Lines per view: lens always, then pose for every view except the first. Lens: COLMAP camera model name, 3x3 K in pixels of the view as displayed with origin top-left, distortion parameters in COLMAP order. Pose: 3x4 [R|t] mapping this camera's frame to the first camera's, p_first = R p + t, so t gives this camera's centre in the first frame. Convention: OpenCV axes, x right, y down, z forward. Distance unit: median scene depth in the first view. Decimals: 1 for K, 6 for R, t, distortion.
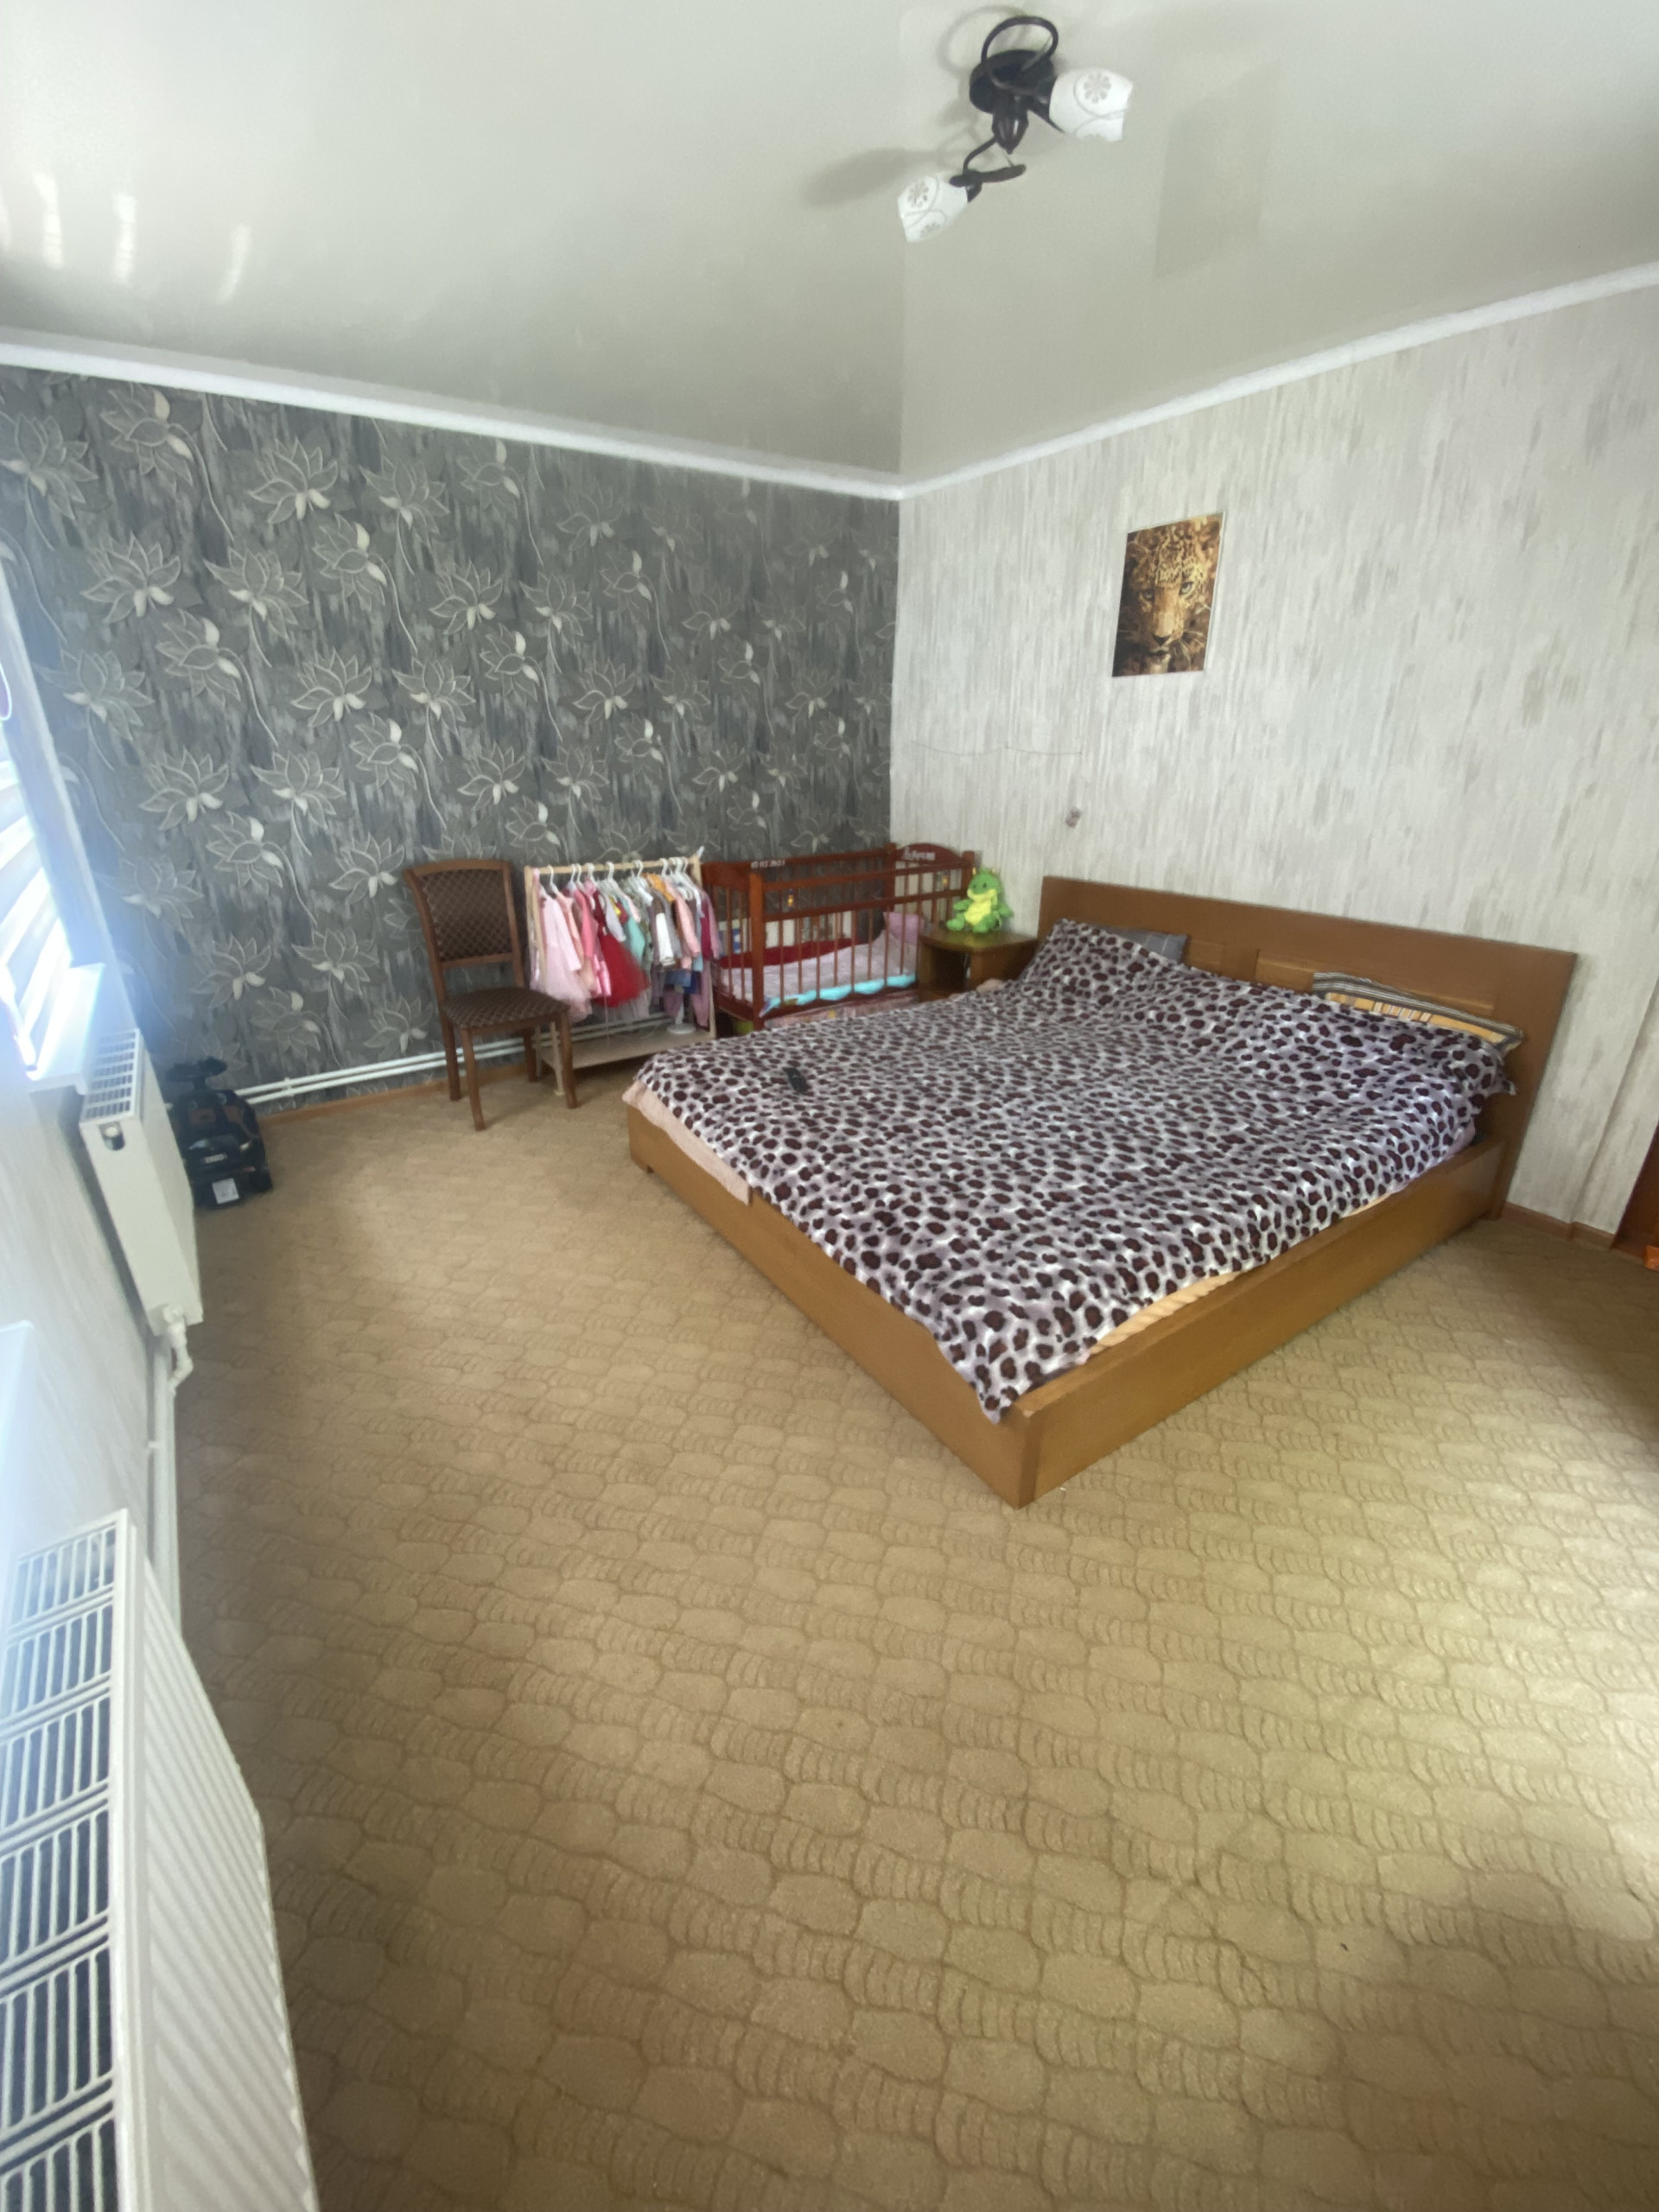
lens RADIAL K [[888.4, 0, 799.4], [0, 888.4, 1081.5], [0, 0, 1]] dist [0.028045, -0.028045]
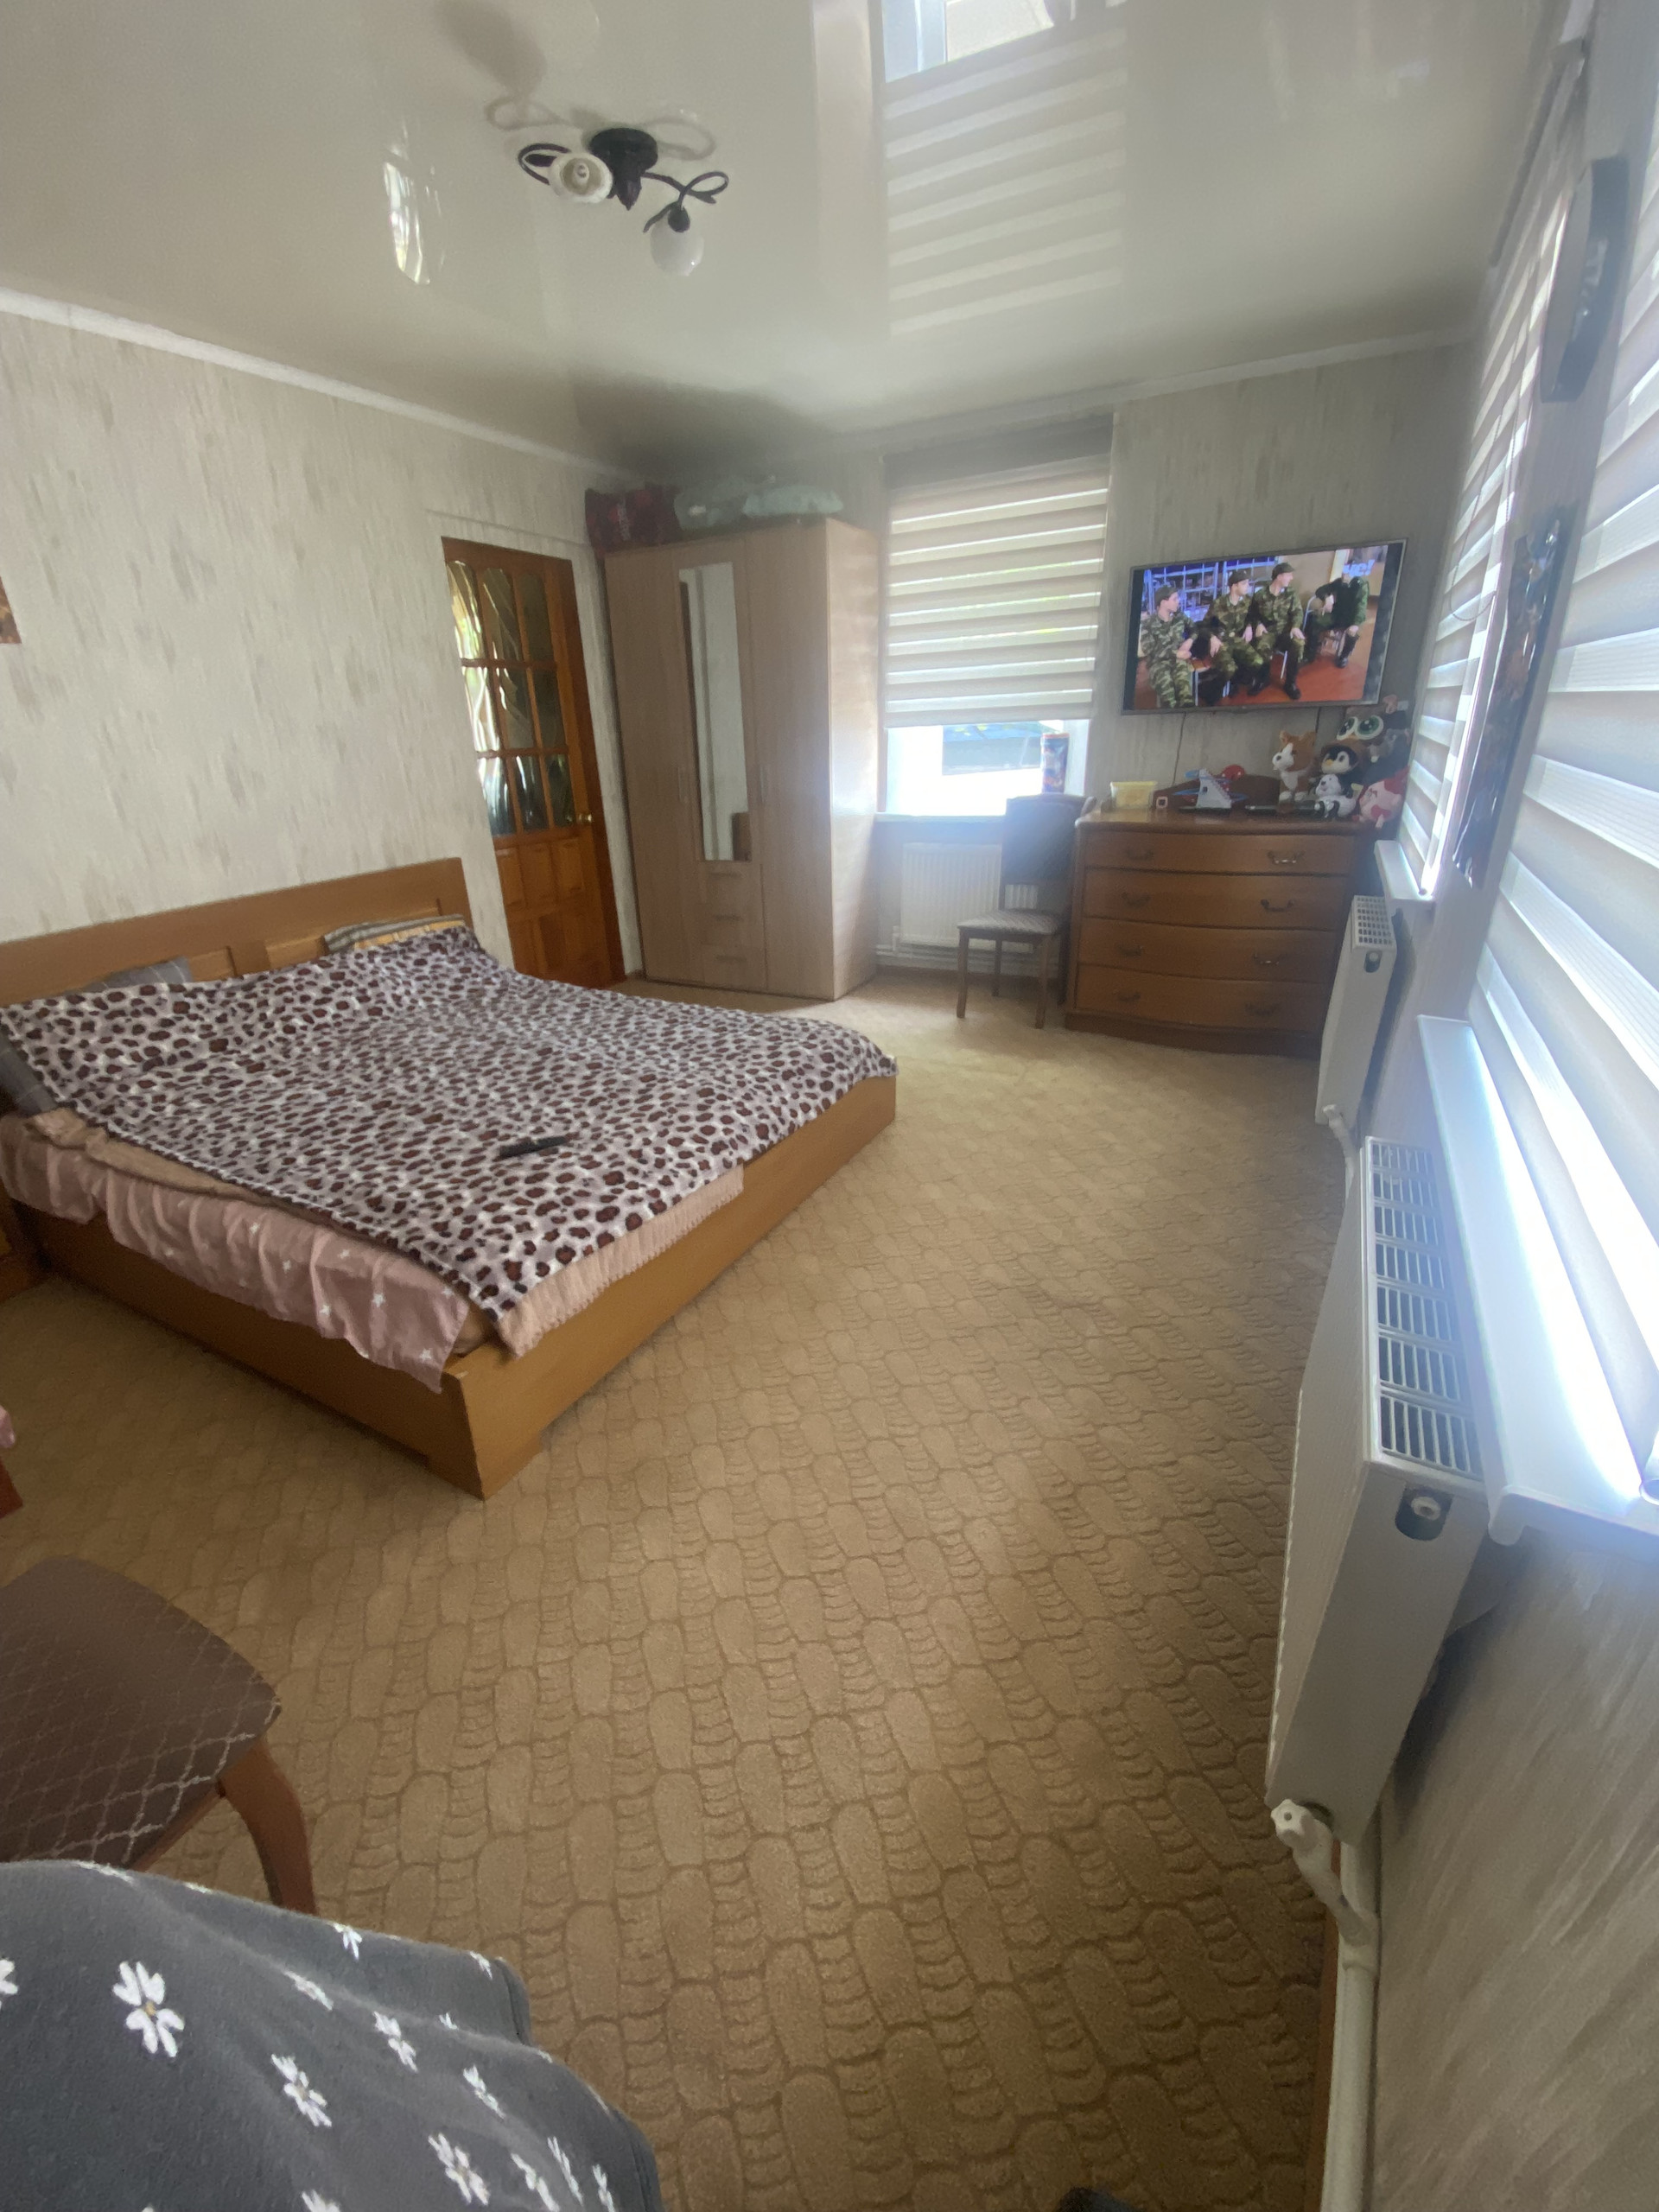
lens RADIAL K [[888.4, 0, 799.4], [0, 888.4, 1081.5], [0, 0, 1]] dist [0.028045, -0.028045]
pose [[-0.451176, -0.311027, 0.836482, -0.779695], [0.367251, 0.789553, 0.491663, -0.363692], [-0.813368, 0.529025, -0.242003, 1.053710]]
